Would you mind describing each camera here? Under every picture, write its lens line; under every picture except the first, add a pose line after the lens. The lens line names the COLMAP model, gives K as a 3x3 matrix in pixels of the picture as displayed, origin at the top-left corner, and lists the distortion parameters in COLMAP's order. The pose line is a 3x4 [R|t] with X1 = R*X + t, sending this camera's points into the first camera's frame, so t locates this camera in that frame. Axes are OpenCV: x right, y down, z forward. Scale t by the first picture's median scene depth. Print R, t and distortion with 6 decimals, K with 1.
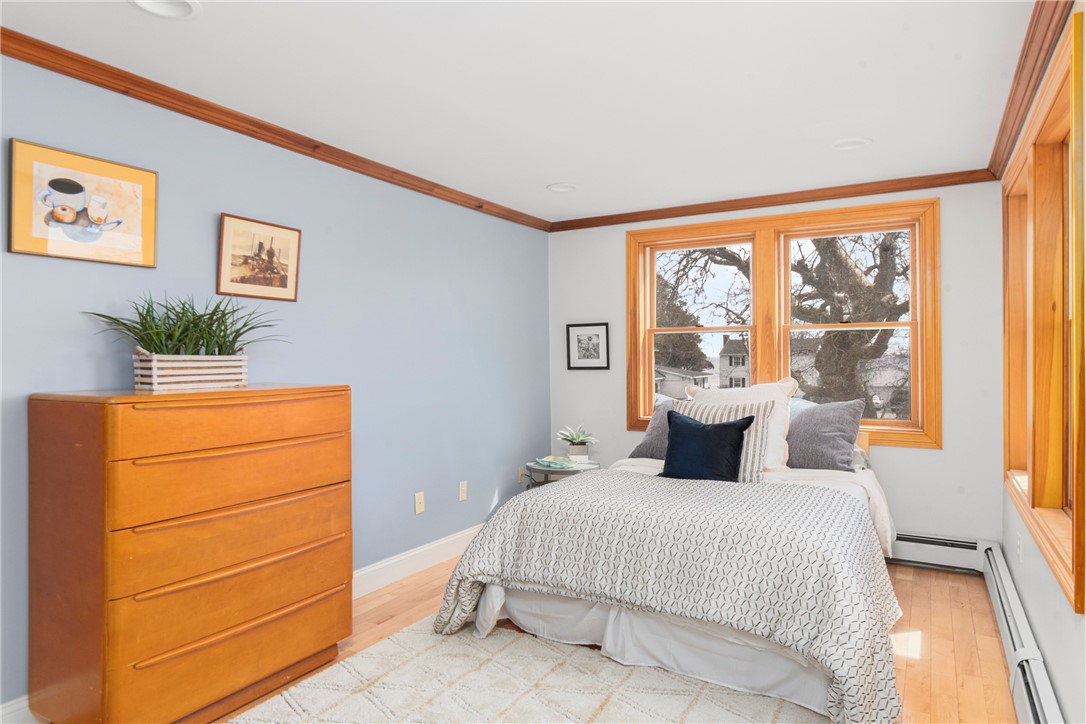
lens RADIAL K [[670.4, 0, 540.8], [0, 670.4, 359.7], [0, 0, 1]] dist [0.002162, -0.000131]
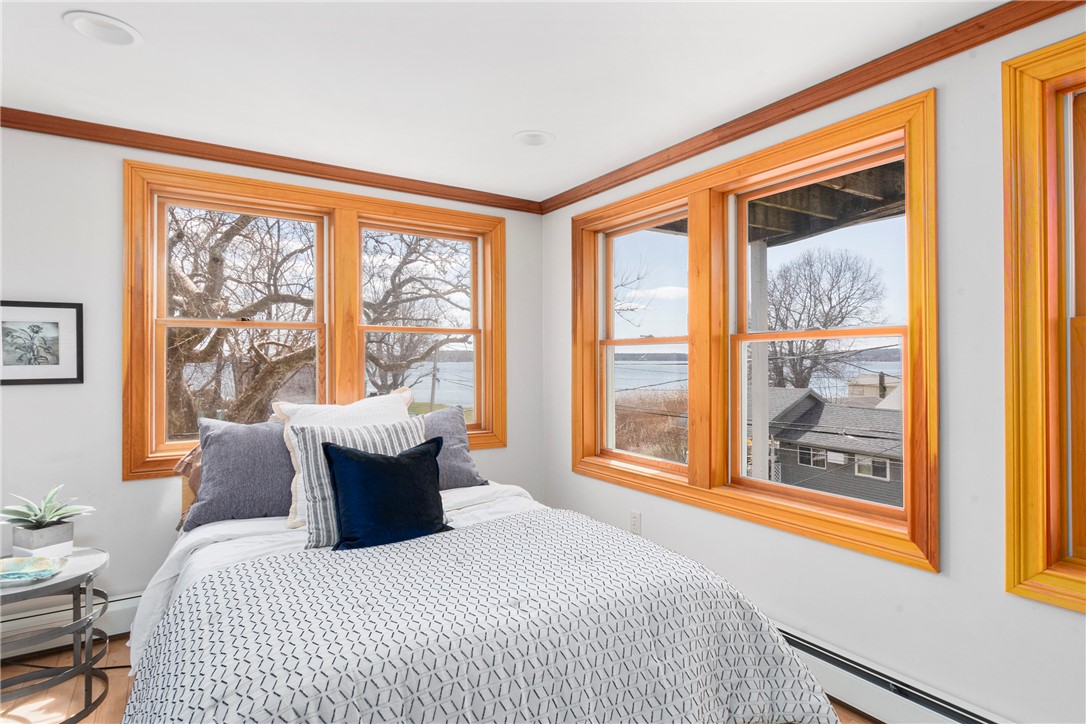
lens RADIAL K [[571.5, 0, 540.4], [0, 571.5, 356.8], [0, 0, 1]] dist [0.001239, -0.001534]
pose [[0.453985, 0.010126, 0.890952, -0.285701], [0.000321, 0.999933, -0.011528, -0.004474], [-0.891009, 0.005520, 0.453951, 0.715977]]
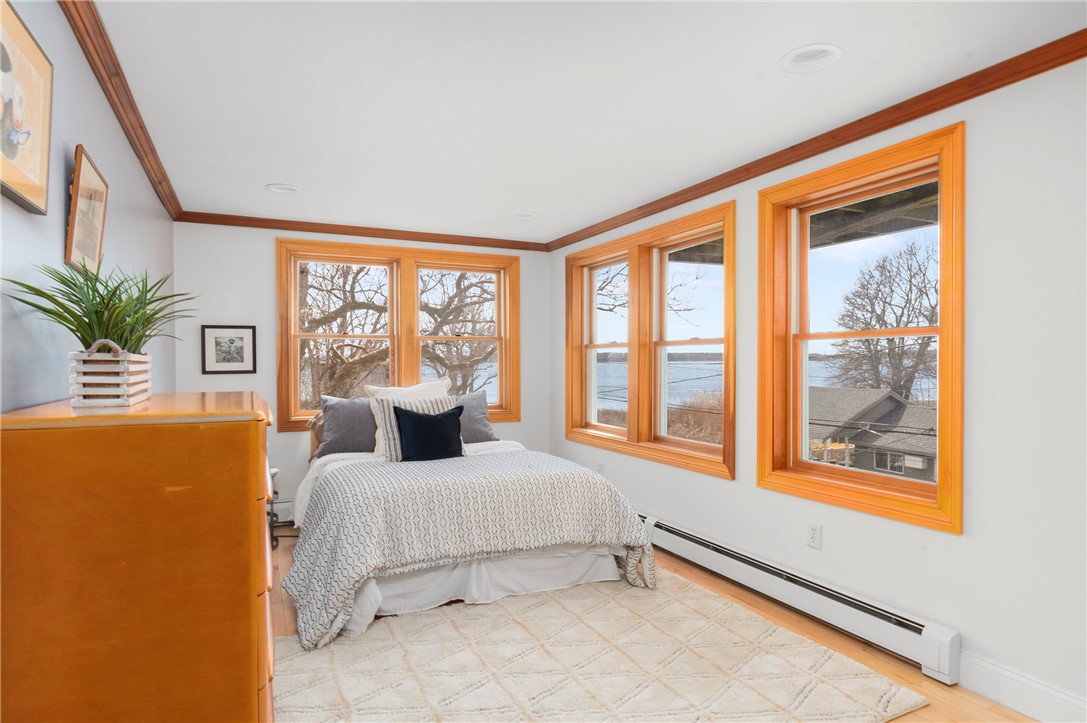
lens RADIAL K [[604.7, 0, 542.2], [0, 604.7, 366.0], [0, 0, 1]] dist [-0.001240, -0.000476]
pose [[0.560455, -0.003717, 0.828176, -0.699303], [0.001891, 0.999993, 0.003209, 0.003411], [-0.828182, -0.000232, 0.560459, 0.255962]]
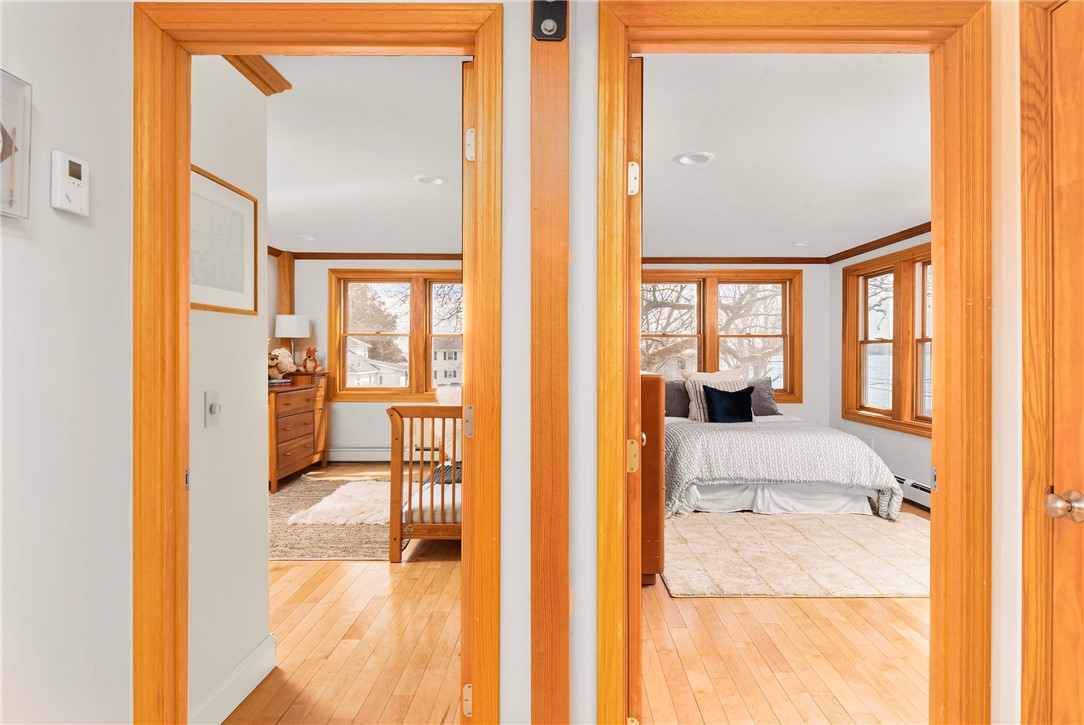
lens RADIAL K [[608.3, 0, 556.5], [0, 608.3, 361.6], [0, 0, 1]] dist [0.000899, 0.000122]
pose [[0.862602, -0.000803, 0.505883, -1.172358], [-0.004846, 0.999940, 0.009849, 0.004334], [-0.505860, -0.010947, 0.862546, -0.168840]]
